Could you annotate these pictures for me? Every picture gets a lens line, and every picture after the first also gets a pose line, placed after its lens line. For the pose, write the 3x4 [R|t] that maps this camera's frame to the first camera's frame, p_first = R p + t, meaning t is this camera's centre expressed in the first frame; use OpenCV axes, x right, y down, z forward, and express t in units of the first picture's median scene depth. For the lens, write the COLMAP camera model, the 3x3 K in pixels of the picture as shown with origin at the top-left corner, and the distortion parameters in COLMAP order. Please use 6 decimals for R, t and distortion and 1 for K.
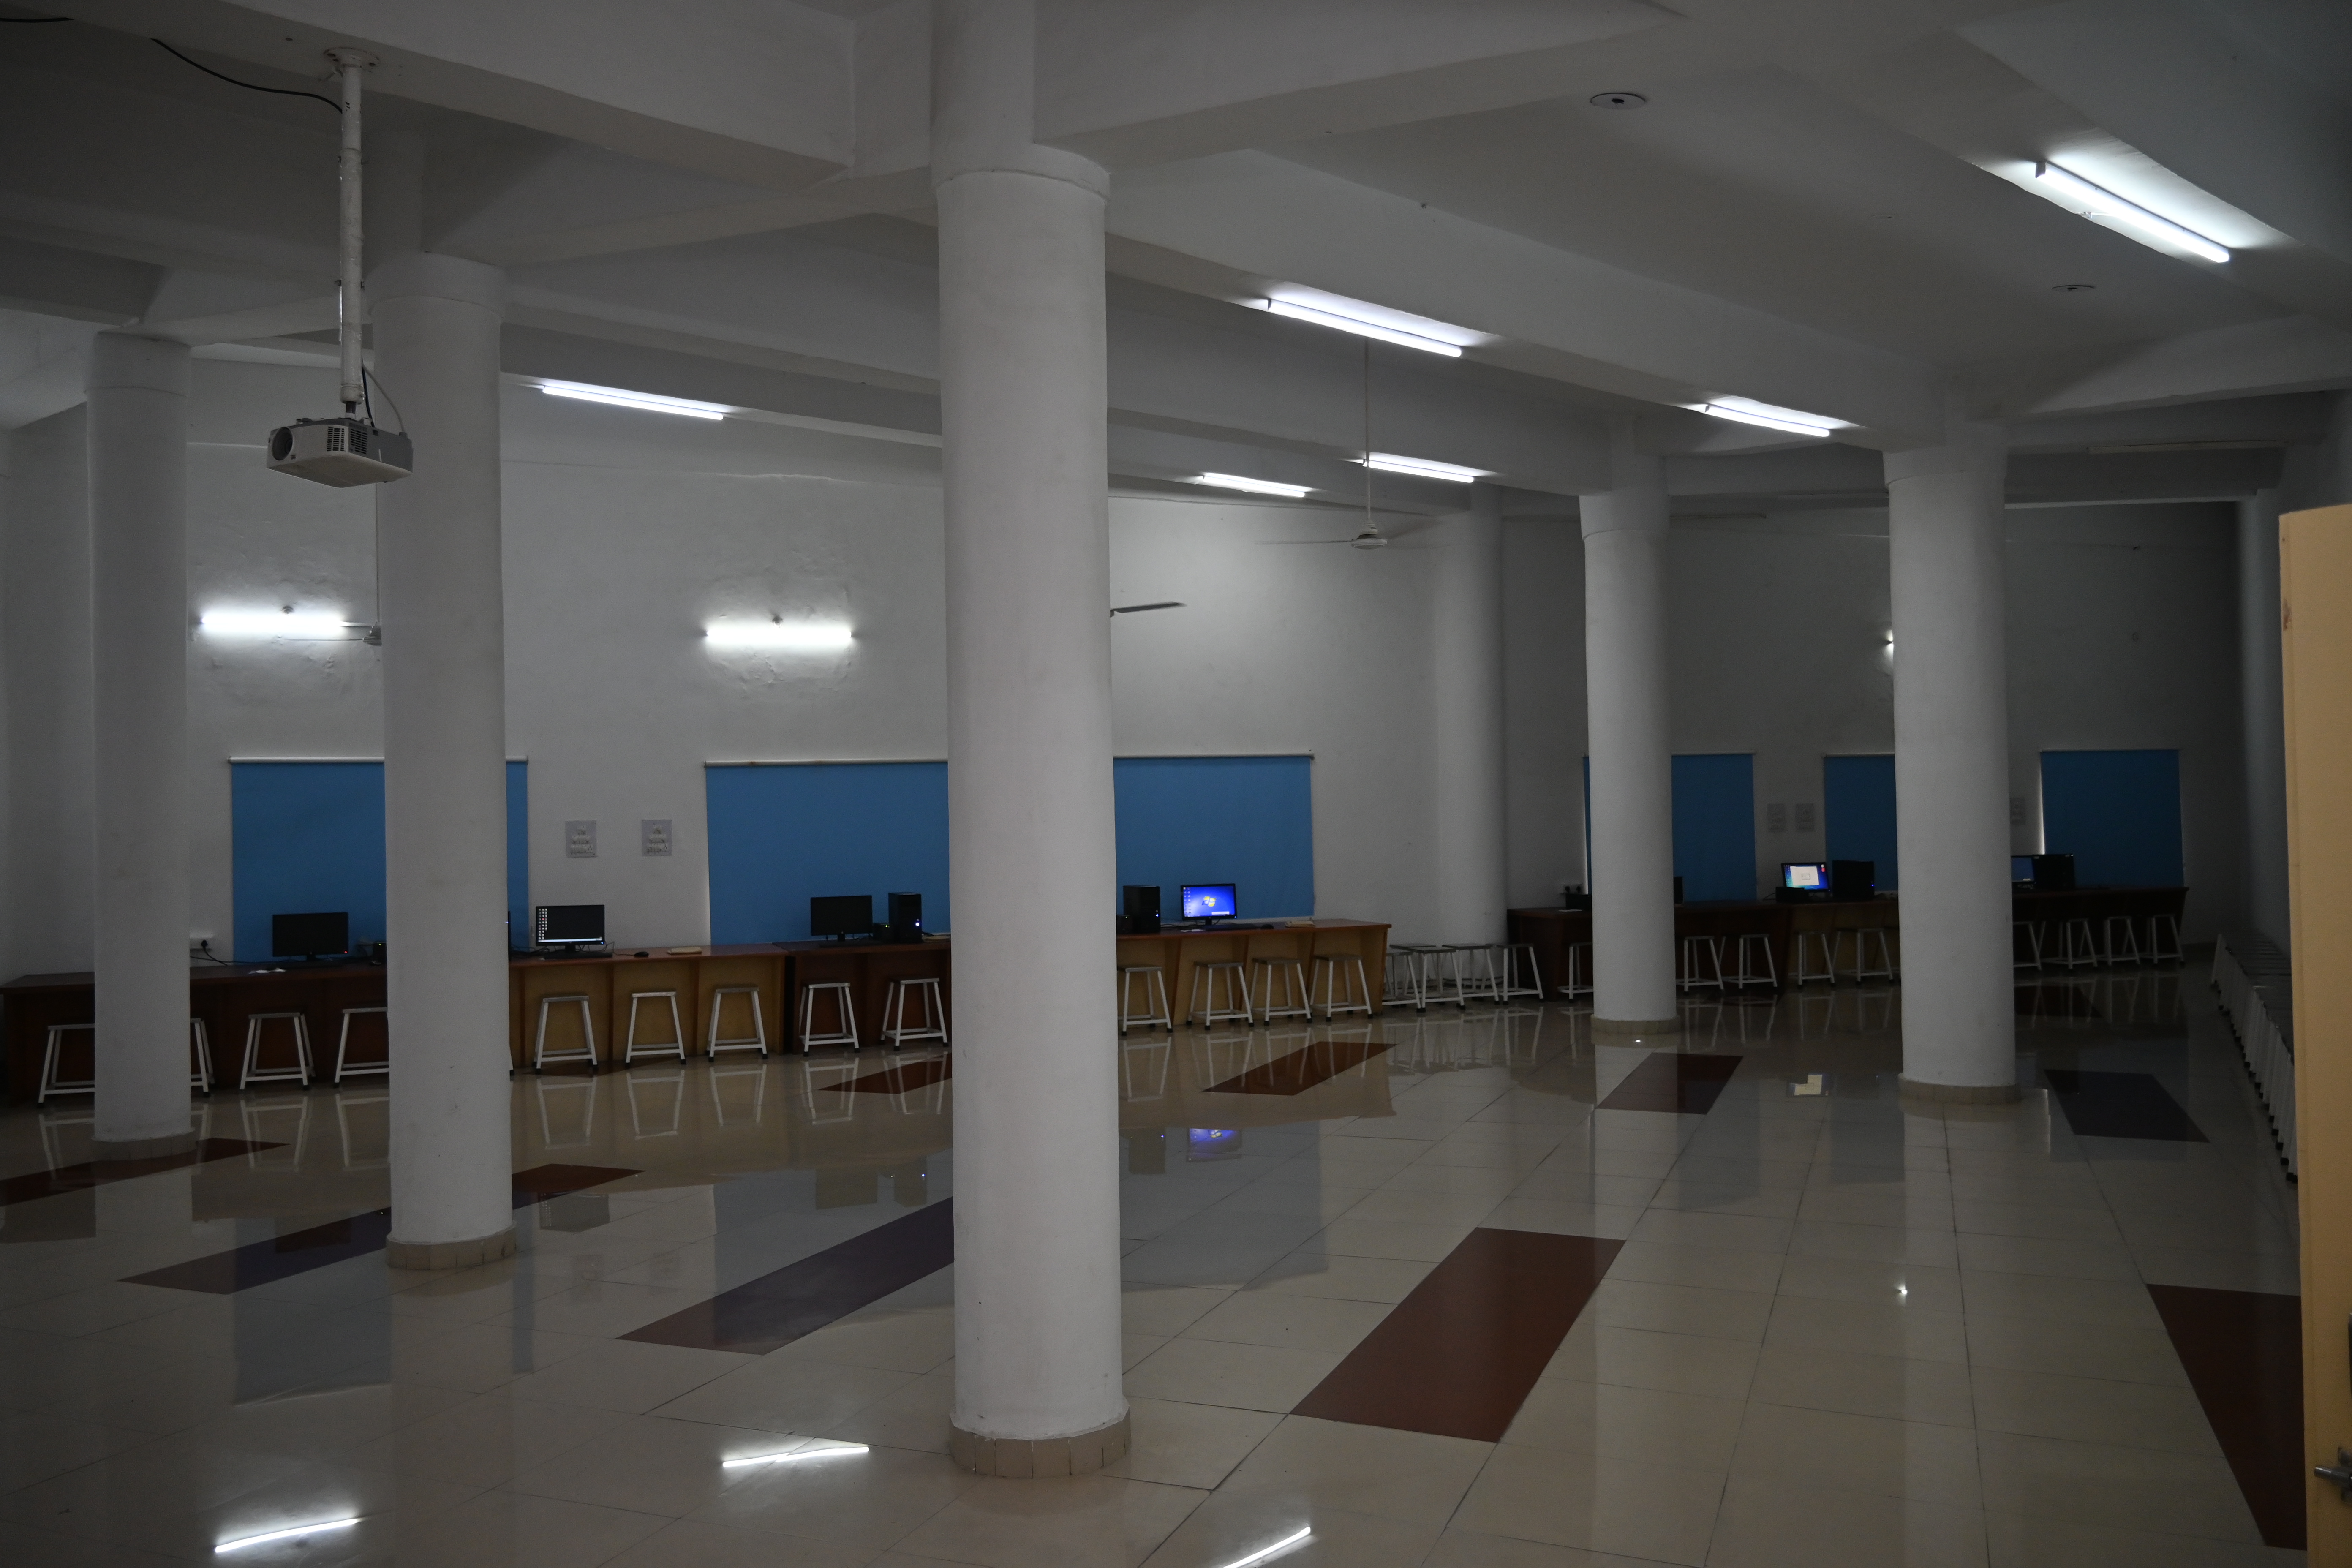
lens RADIAL K [[1784.0, 0, 1165.6], [0, 1784.0, 779.5], [0, 0, 1]] dist [0.024027, -0.014608]
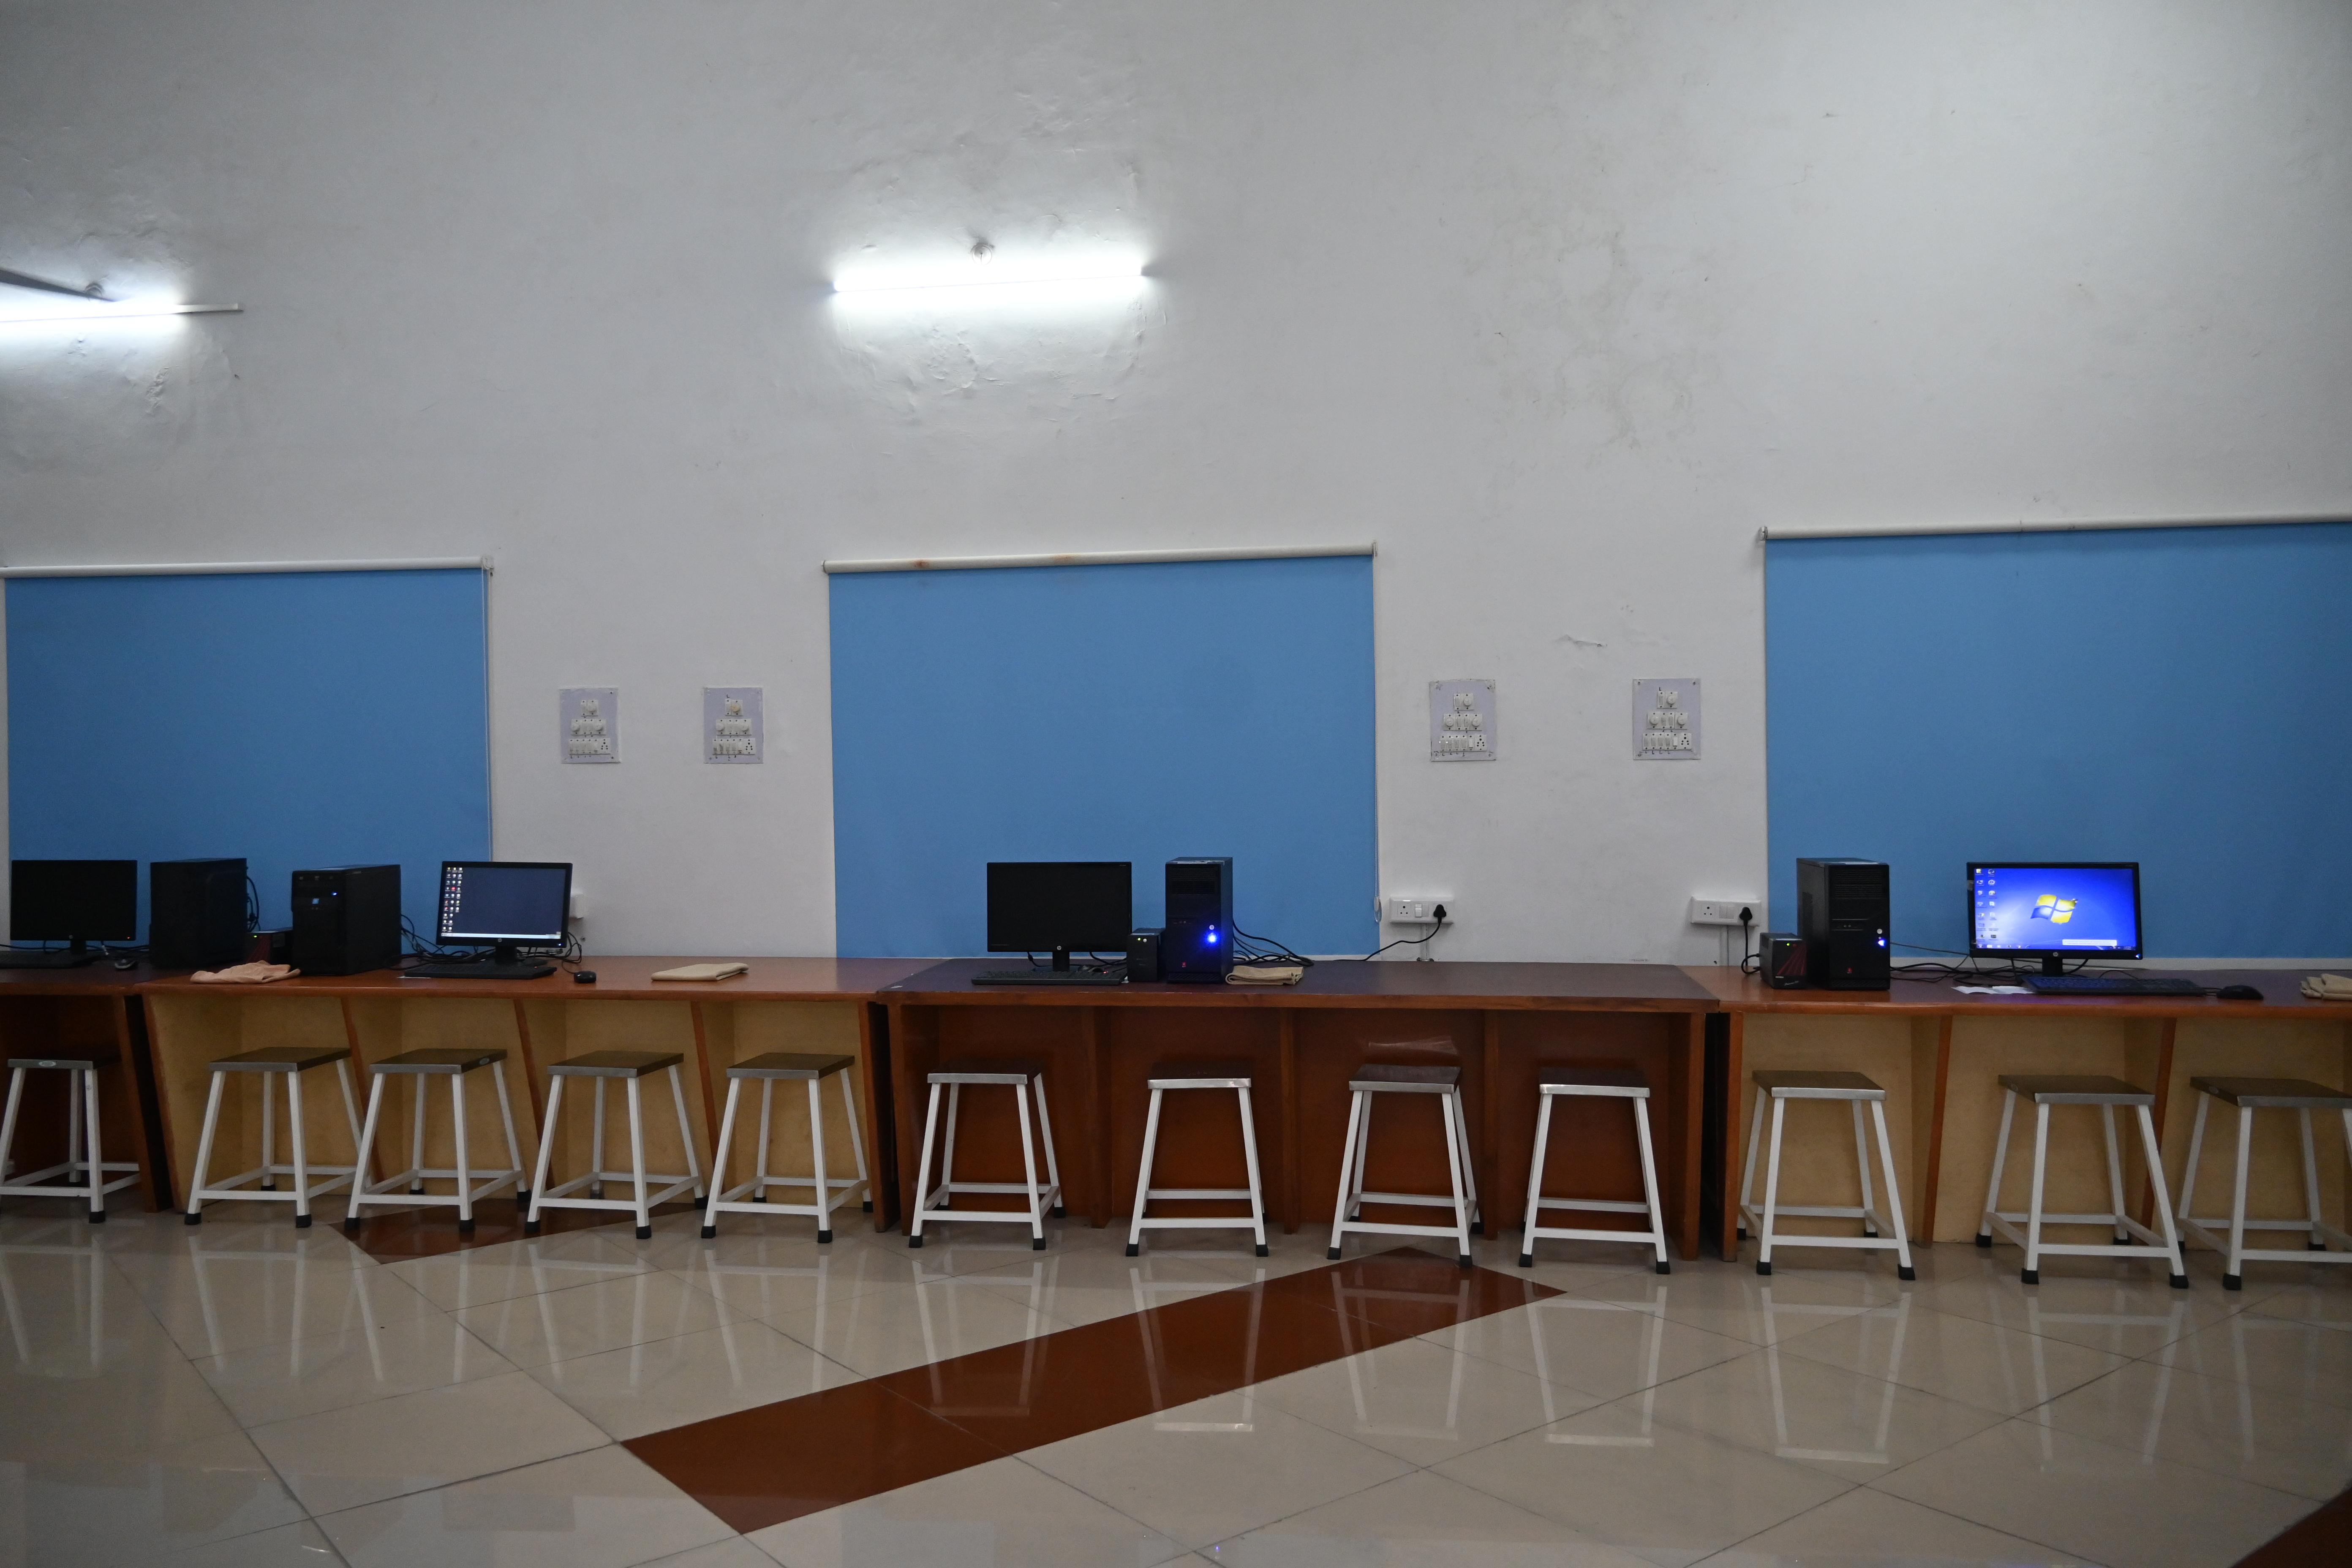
lens RADIAL K [[1784.0, 0, 1165.6], [0, 1784.0, 779.5], [0, 0, 1]] dist [0.024027, -0.014608]
pose [[0.878613, 0.011377, -0.477398, 0.041541], [0.000157, 0.999709, 0.024114, 0.034574], [0.477534, -0.021262, 0.878356, 0.621659]]
